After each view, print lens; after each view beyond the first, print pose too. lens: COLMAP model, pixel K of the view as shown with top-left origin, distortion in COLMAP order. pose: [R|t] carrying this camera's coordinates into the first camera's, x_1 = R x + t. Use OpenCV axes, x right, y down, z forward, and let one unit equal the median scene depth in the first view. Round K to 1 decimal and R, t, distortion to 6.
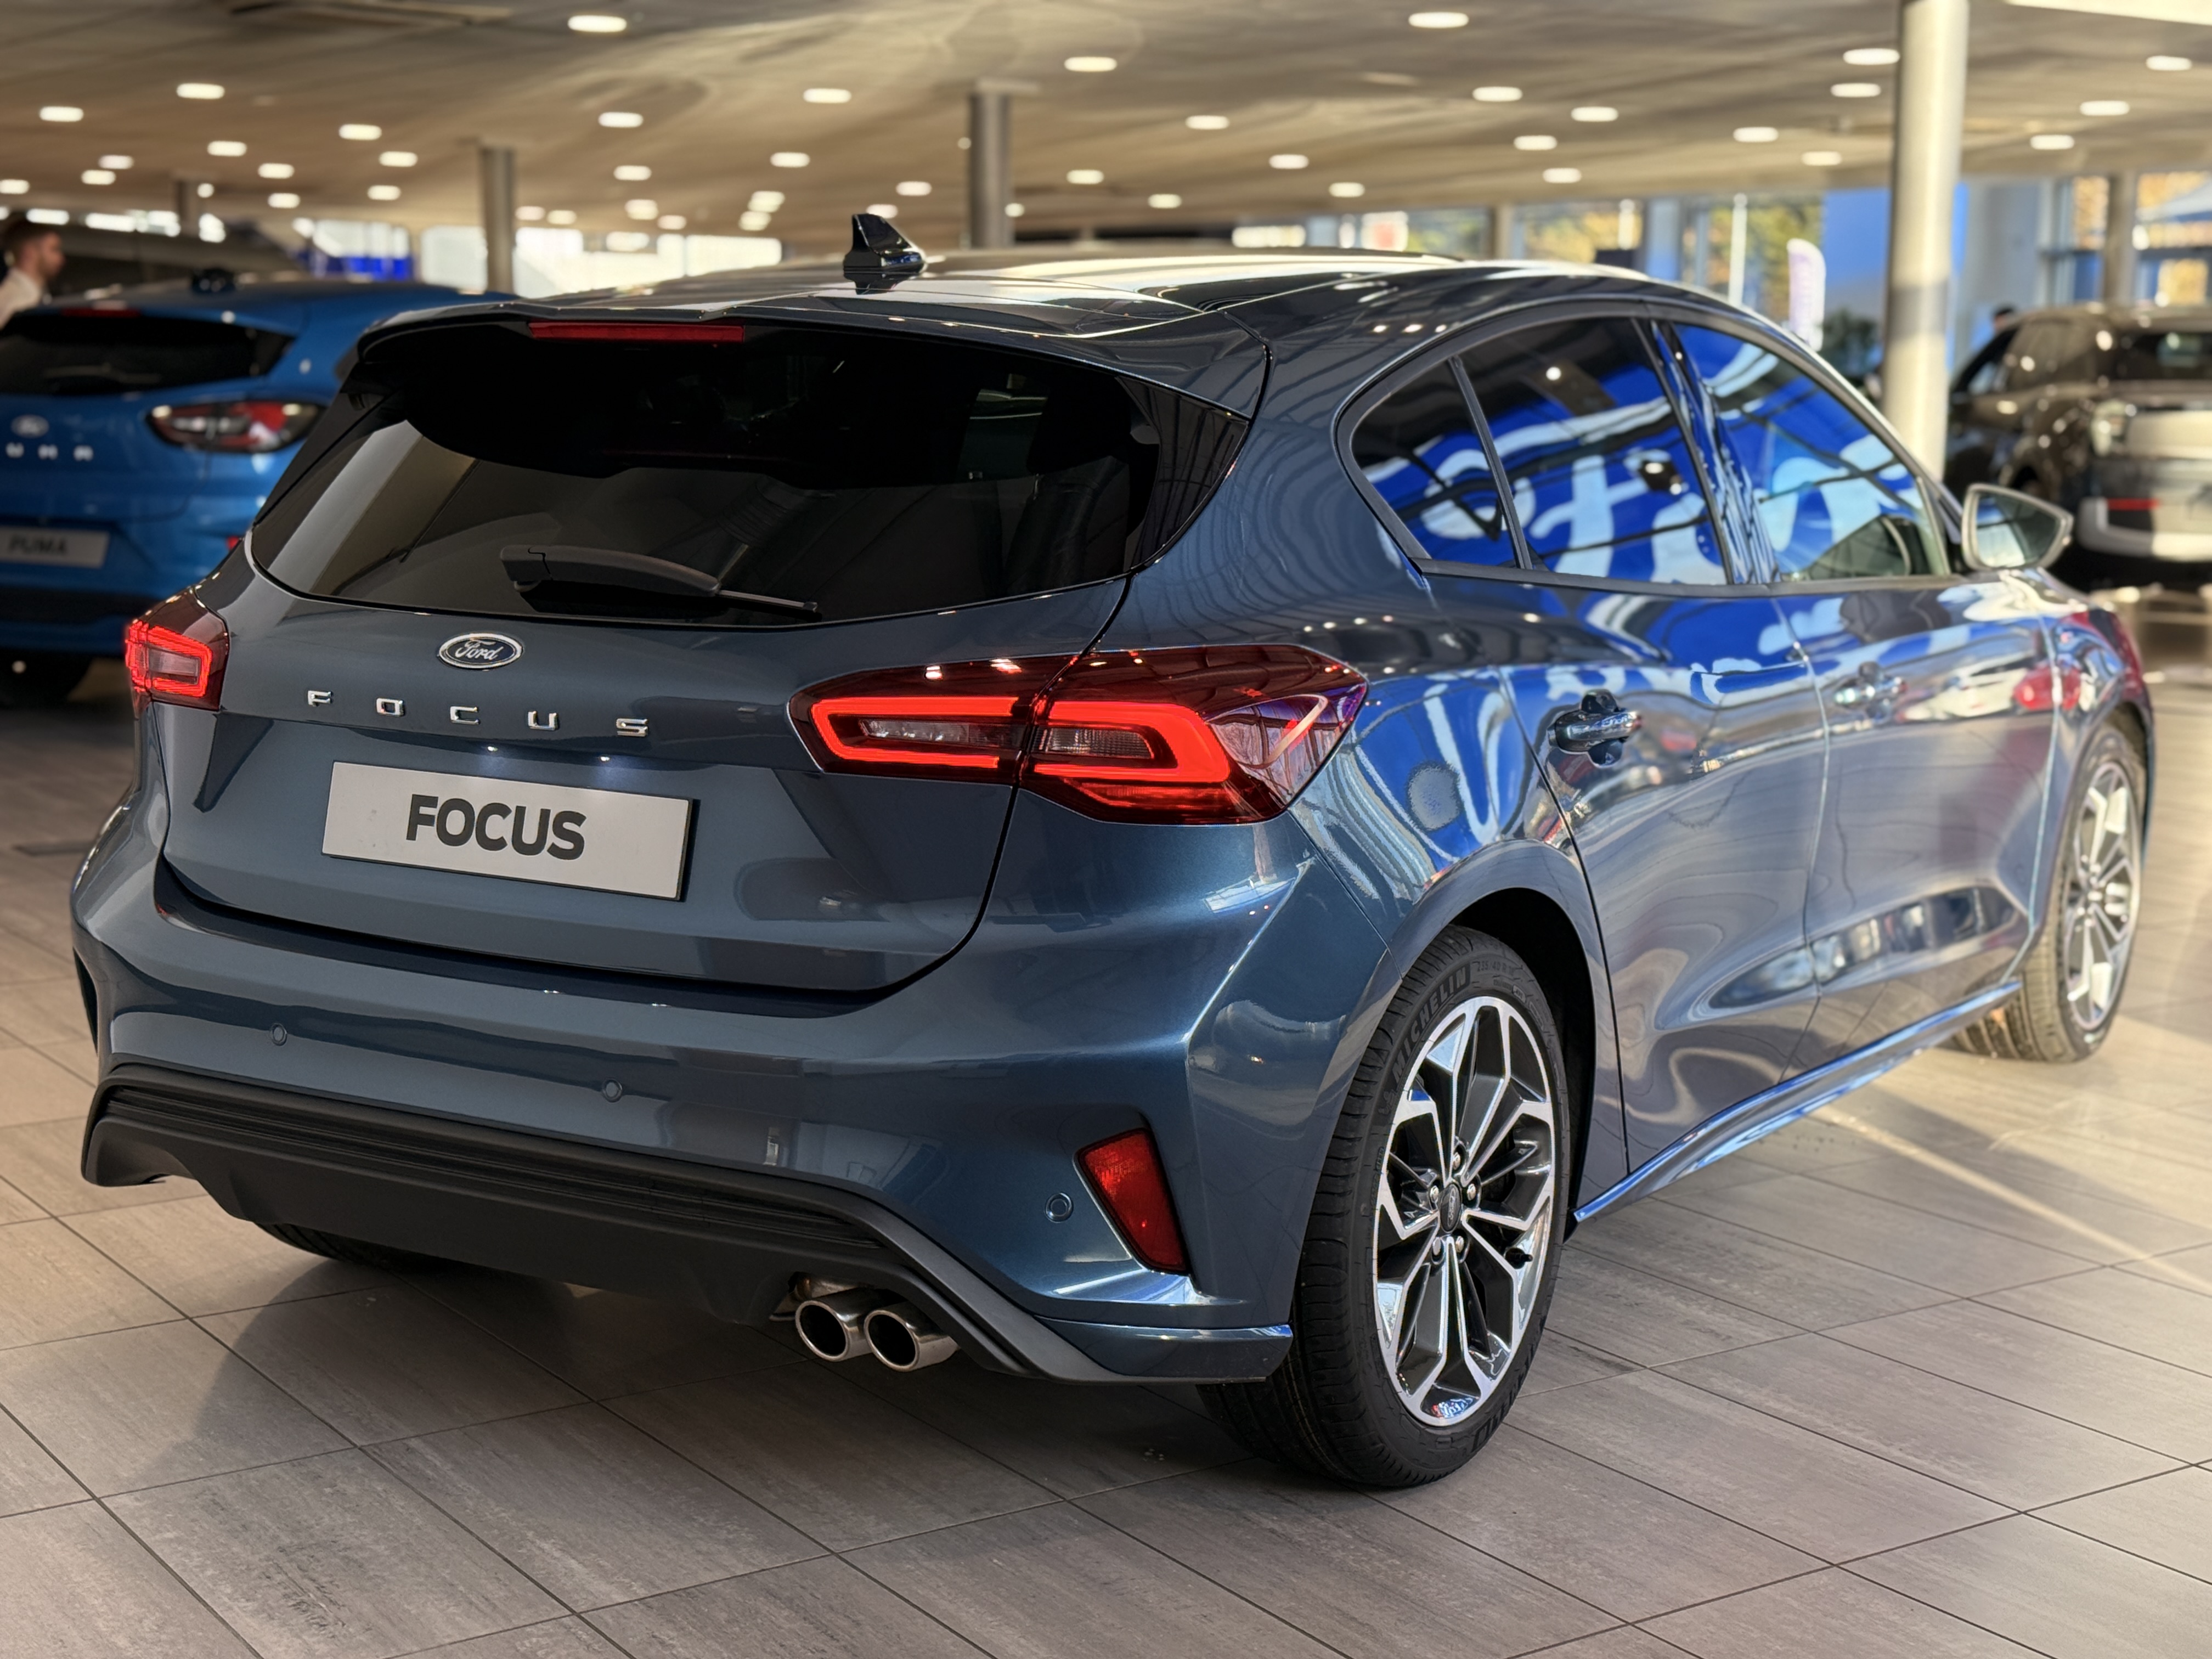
lens RADIAL K [[3171.1, 0, 1106.0], [0, 3171.1, 829.5], [0, 0, 1]] dist [0.020257, 0.668692]
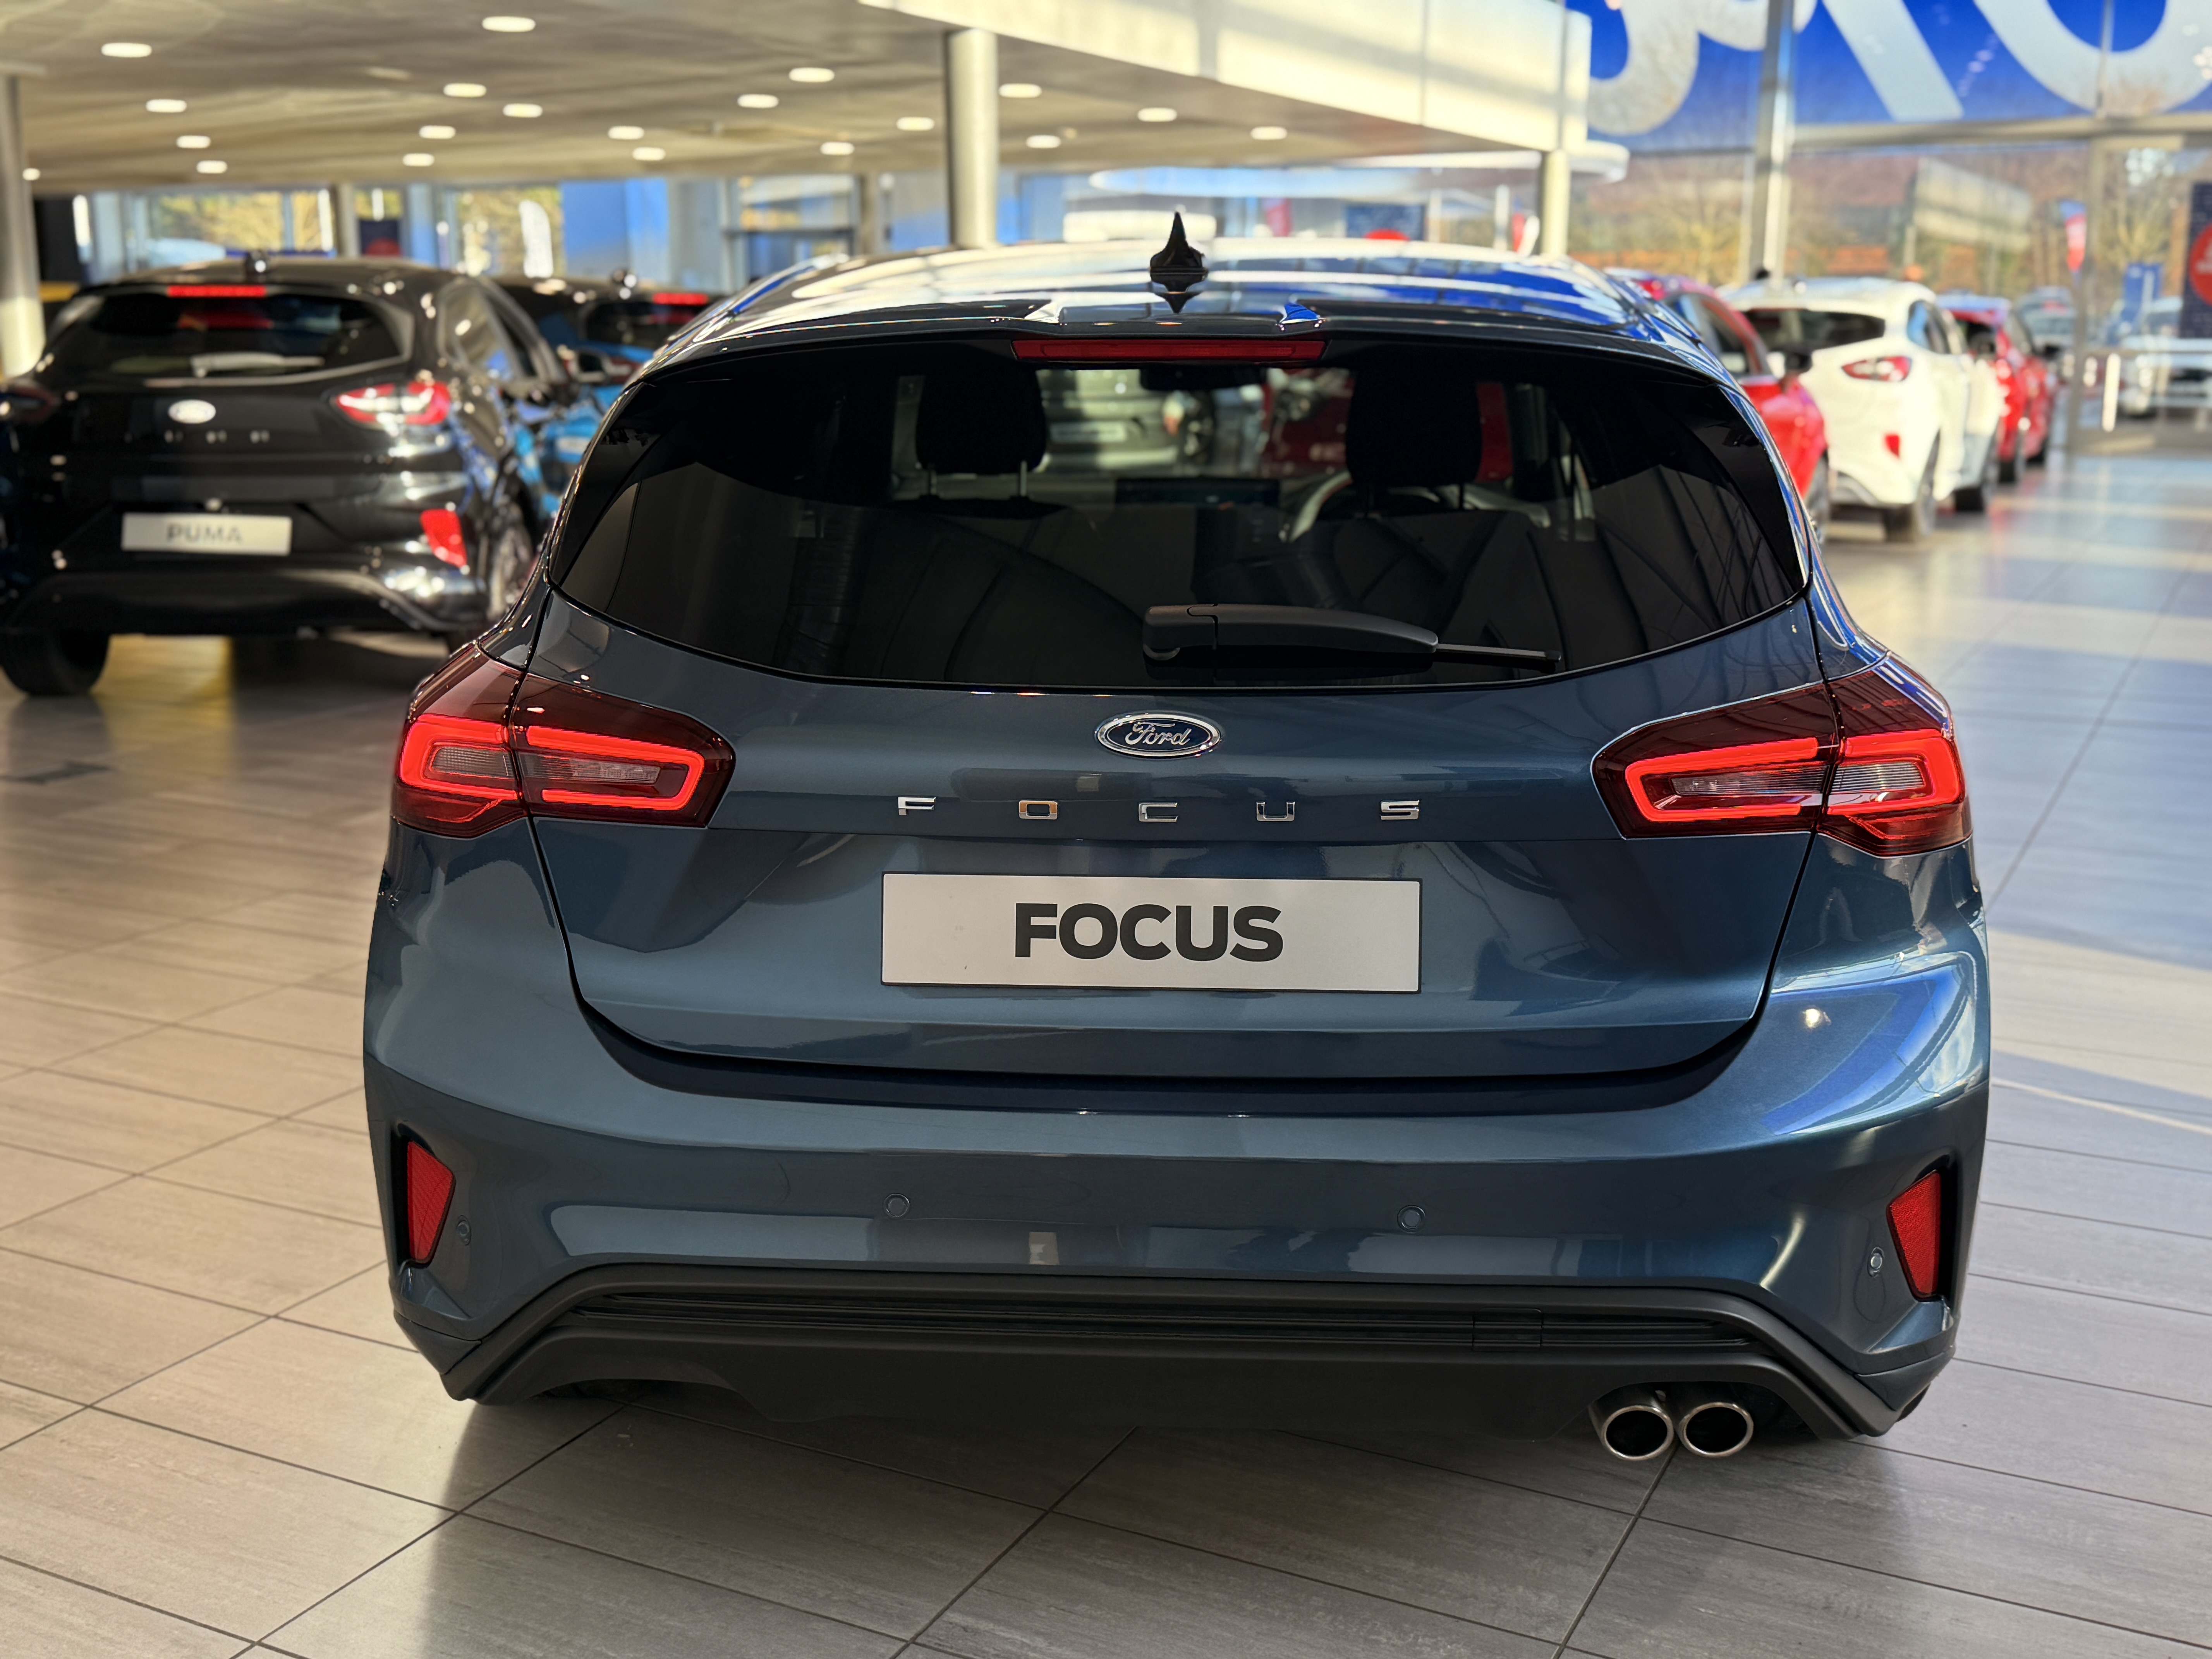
lens RADIAL K [[2335.5, 0, 1106.0], [0, 2335.5, 829.5], [0, 0, 1]] dist [0.167184, -0.351458]
pose [[0.878078, -0.114942, 0.464508, -0.489914], [0.081627, 0.992474, 0.091284, -0.086949], [-0.471504, -0.042238, 0.880852, 0.436405]]
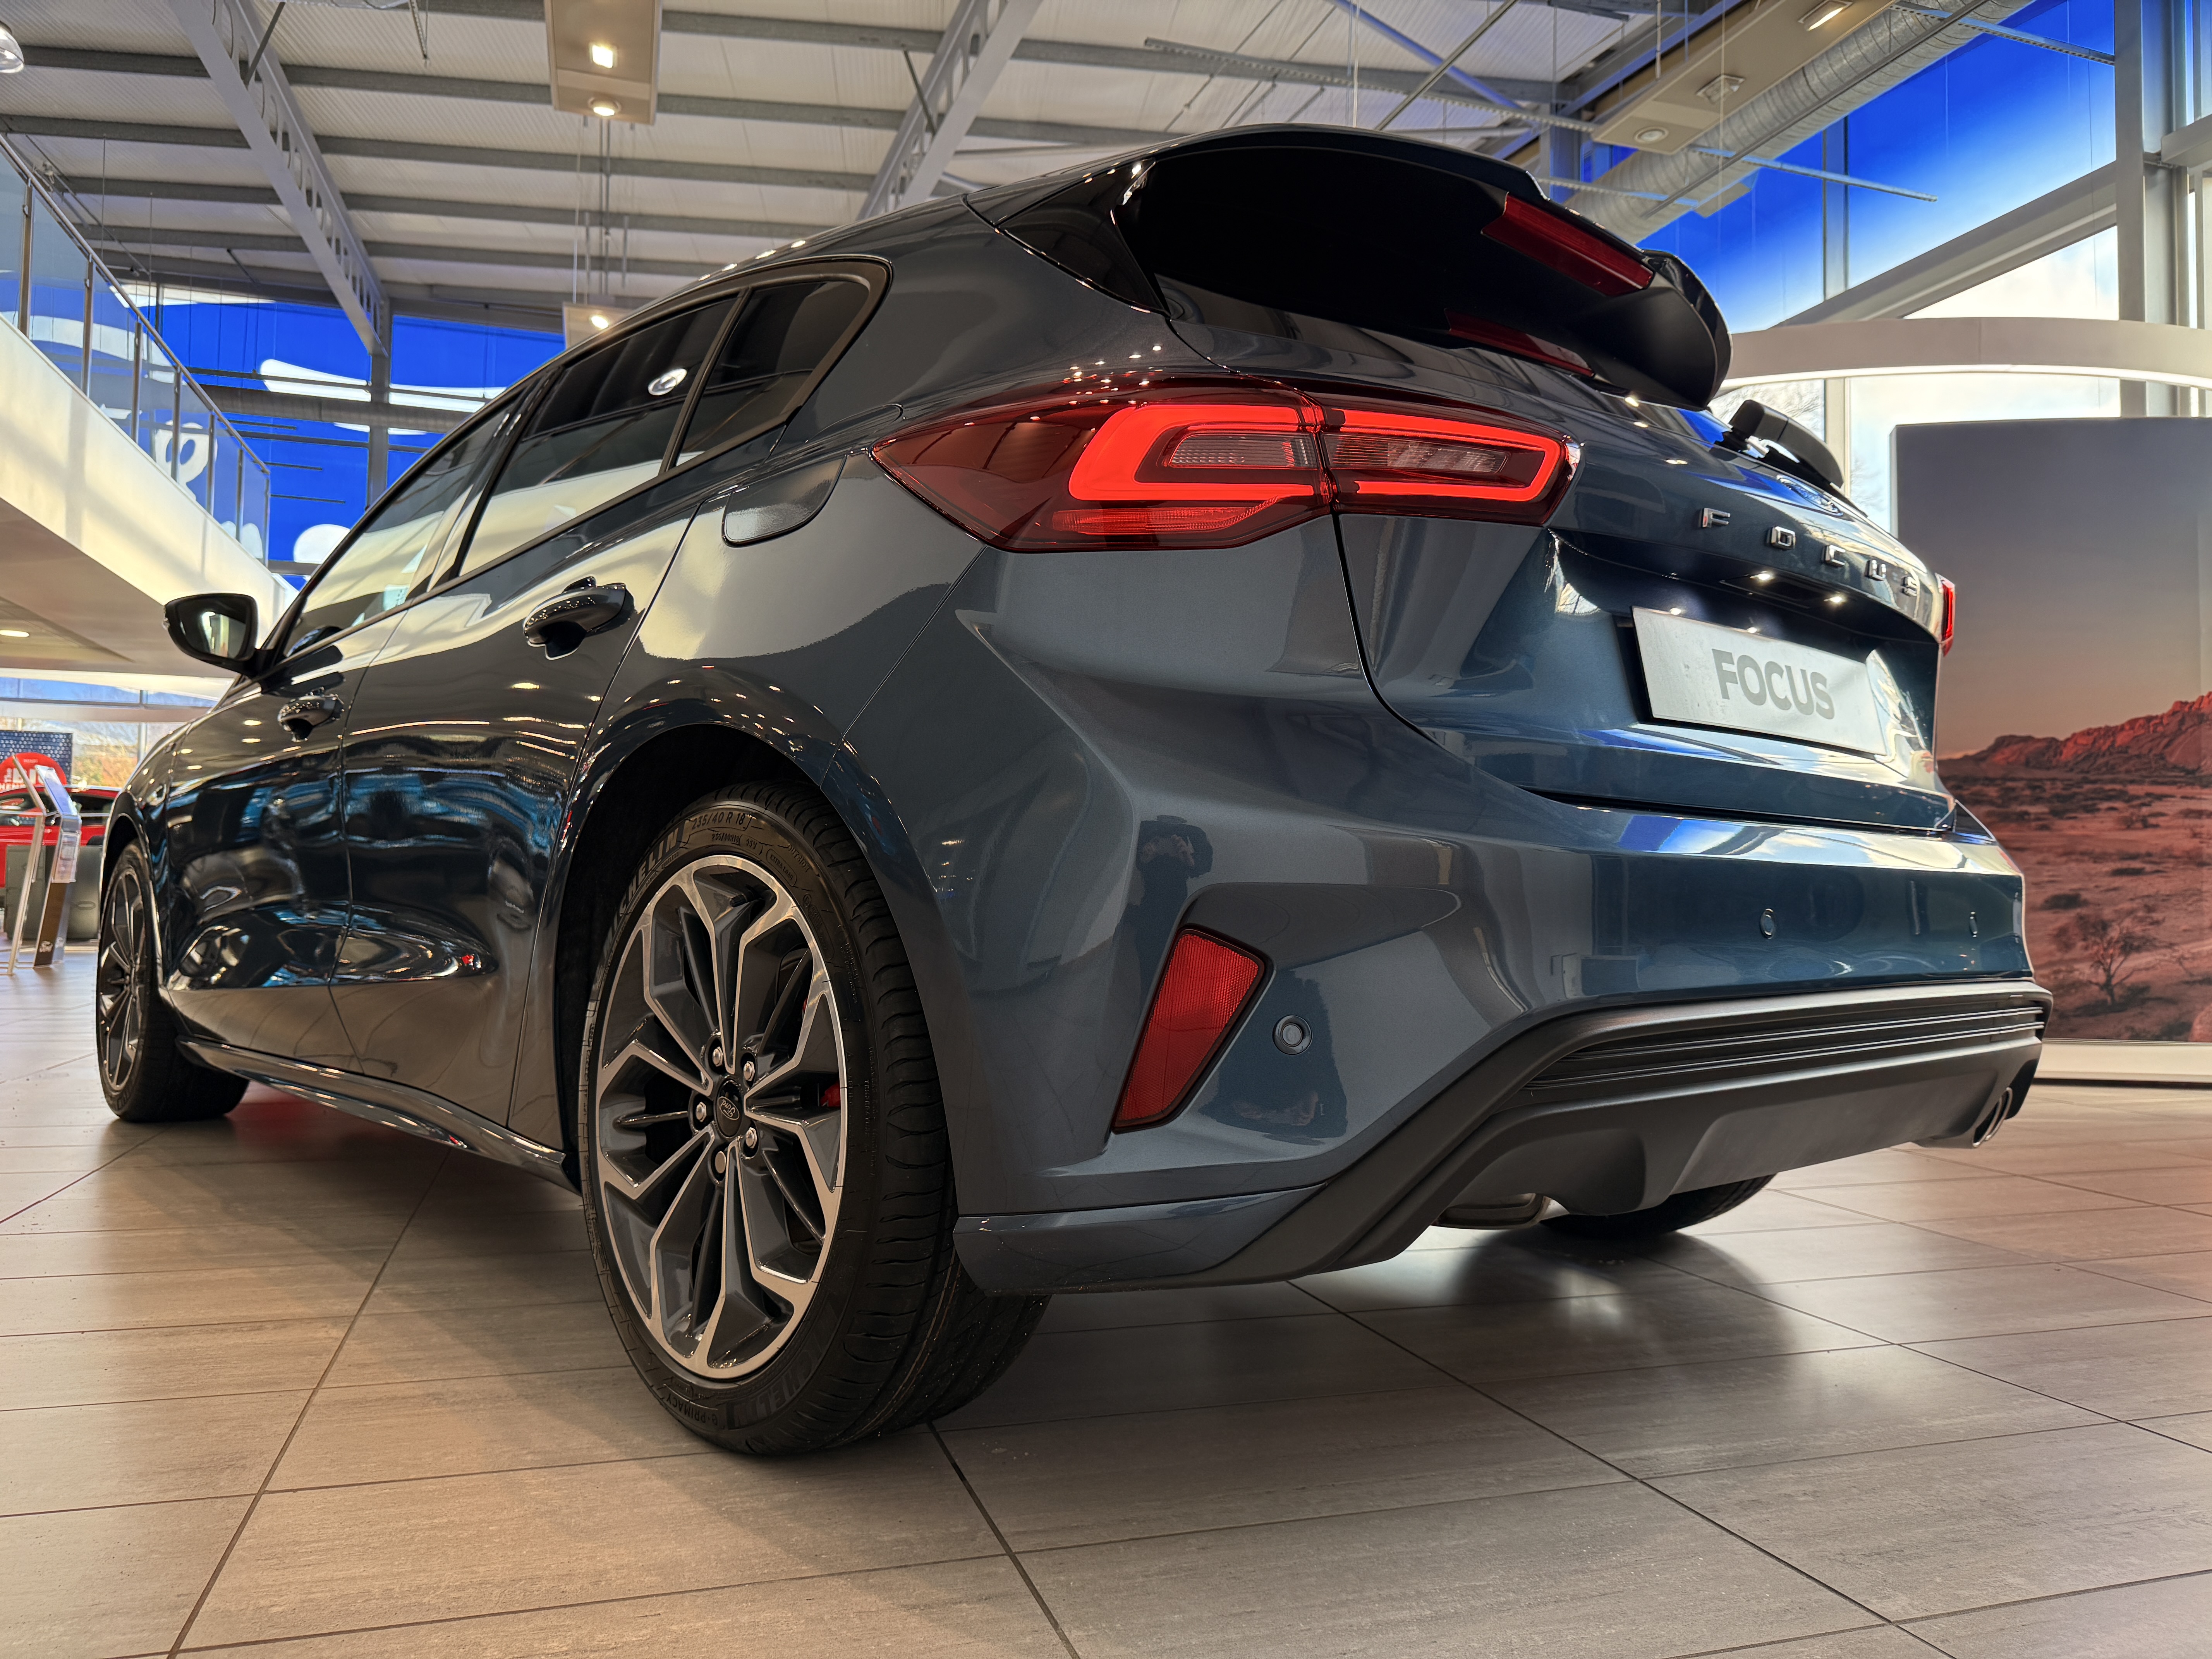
lens RADIAL K [[1572.2, 0, 1108.6], [0, 1572.2, 834.1], [0, 0, 1]] dist [0.002633, -0.011872]
pose [[0.287273, 0.022958, 0.957573, -0.683866], [0.131506, 0.989301, -0.063170, 0.045226], [-0.948778, 0.144073, 0.281181, 1.048602]]
